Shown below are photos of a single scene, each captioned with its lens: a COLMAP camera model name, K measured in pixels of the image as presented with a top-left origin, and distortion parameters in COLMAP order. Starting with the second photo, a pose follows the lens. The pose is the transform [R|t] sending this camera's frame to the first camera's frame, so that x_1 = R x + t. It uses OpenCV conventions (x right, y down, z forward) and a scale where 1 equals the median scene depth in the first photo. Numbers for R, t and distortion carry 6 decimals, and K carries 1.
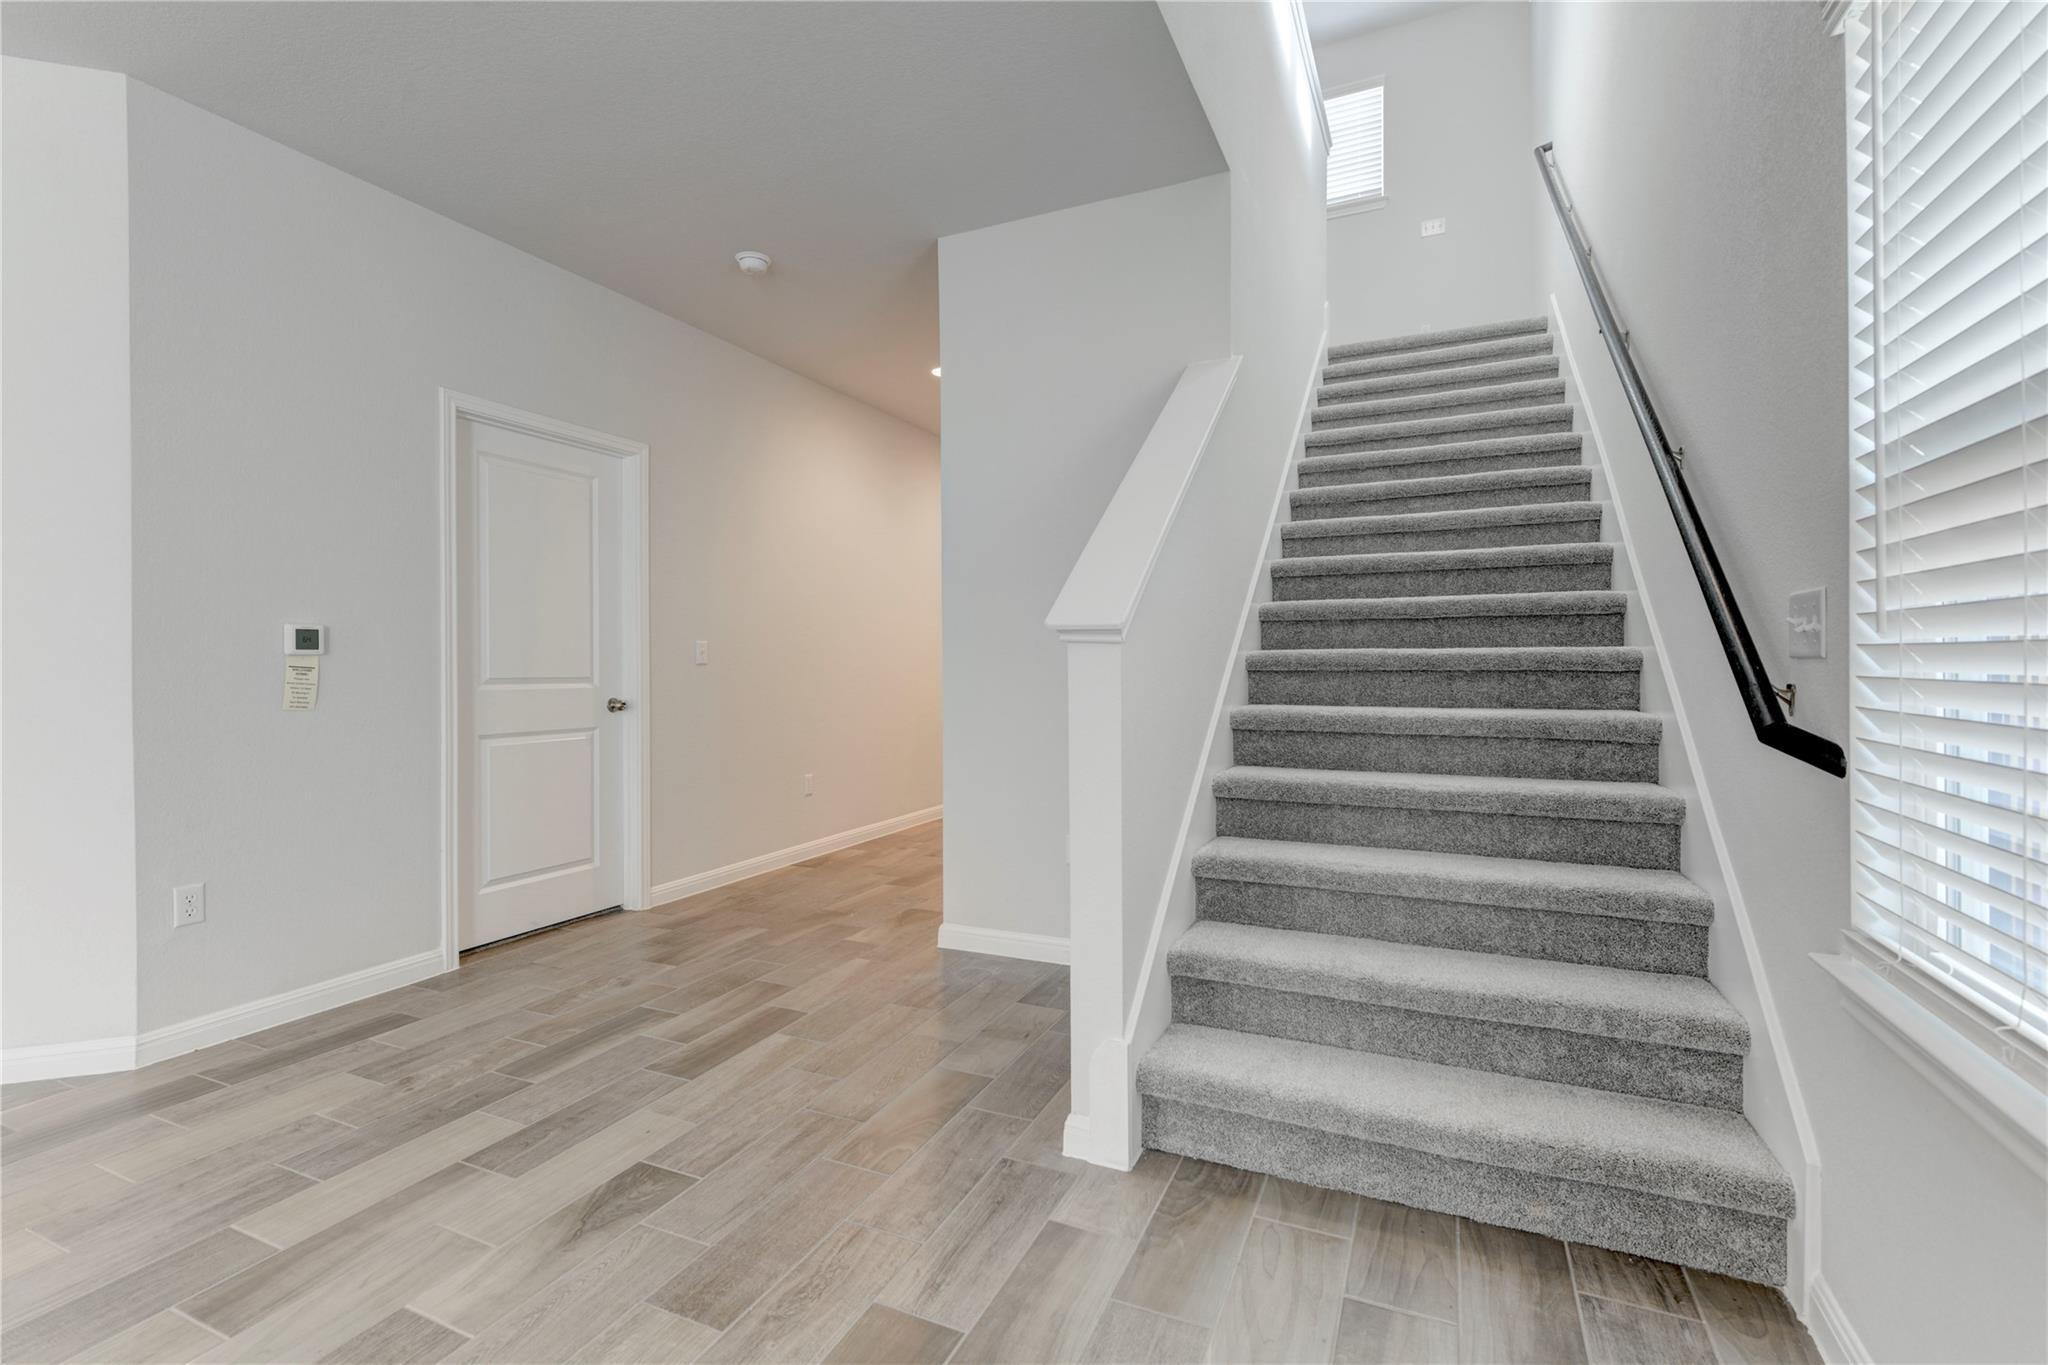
lens RADIAL K [[911.1, 0, 1039.1], [0, 911.1, 666.1], [0, 0, 1]] dist [0.003221, 0.000407]
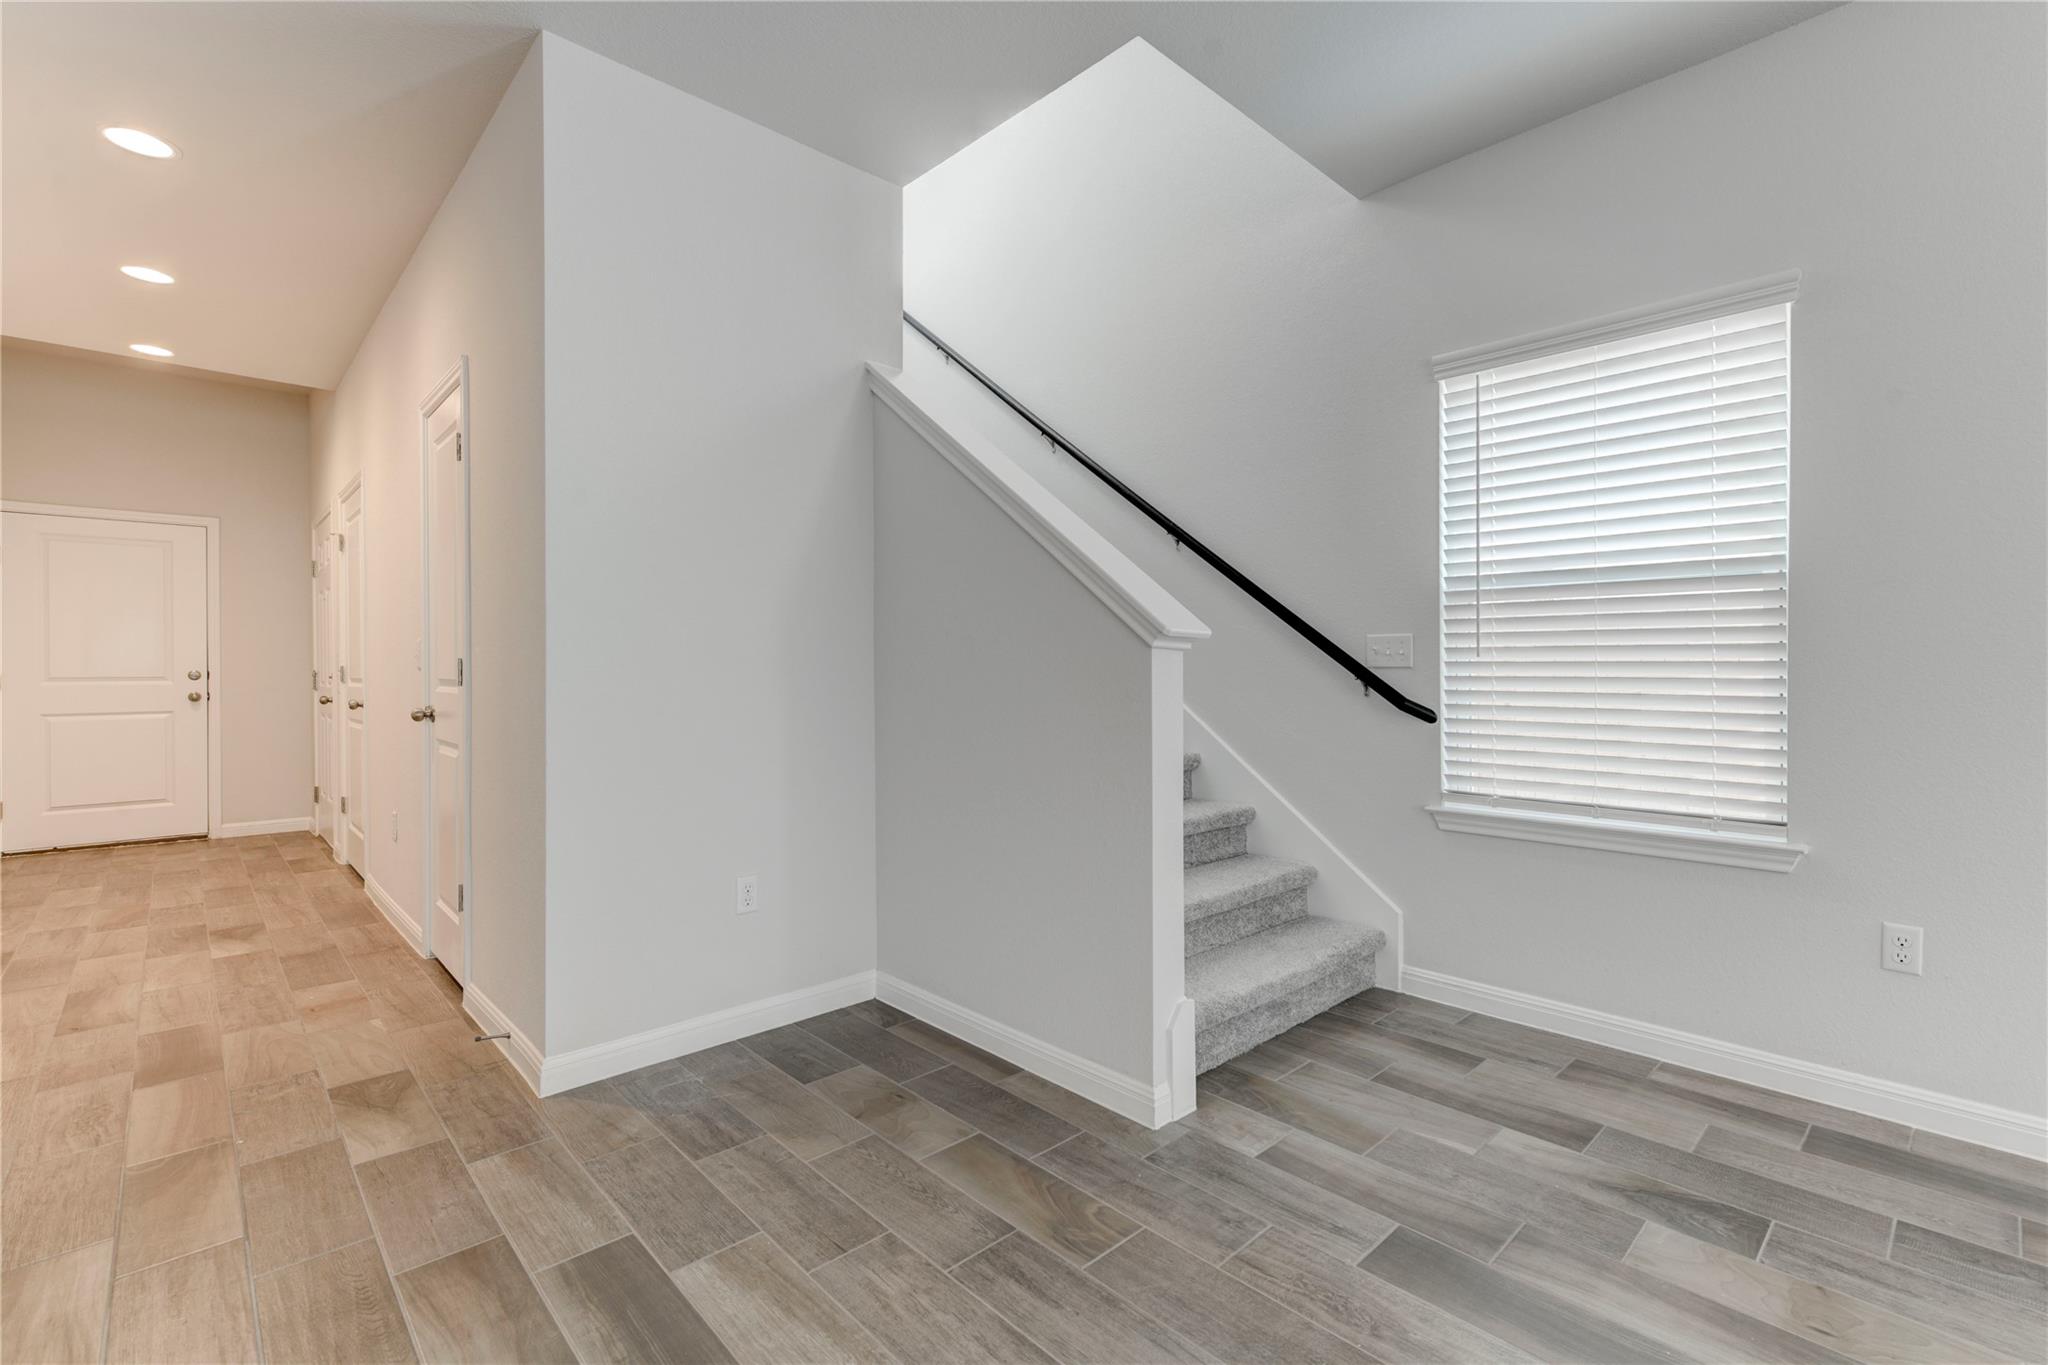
lens RADIAL K [[911.1, 0, 1039.1], [0, 911.1, 666.1], [0, 0, 1]] dist [0.003221, 0.000407]
pose [[0.381487, 0.005080, 0.924360, -1.033670], [-0.000167, 0.999985, -0.005426, -0.000045], [-0.924374, 0.001916, 0.381482, 0.733370]]
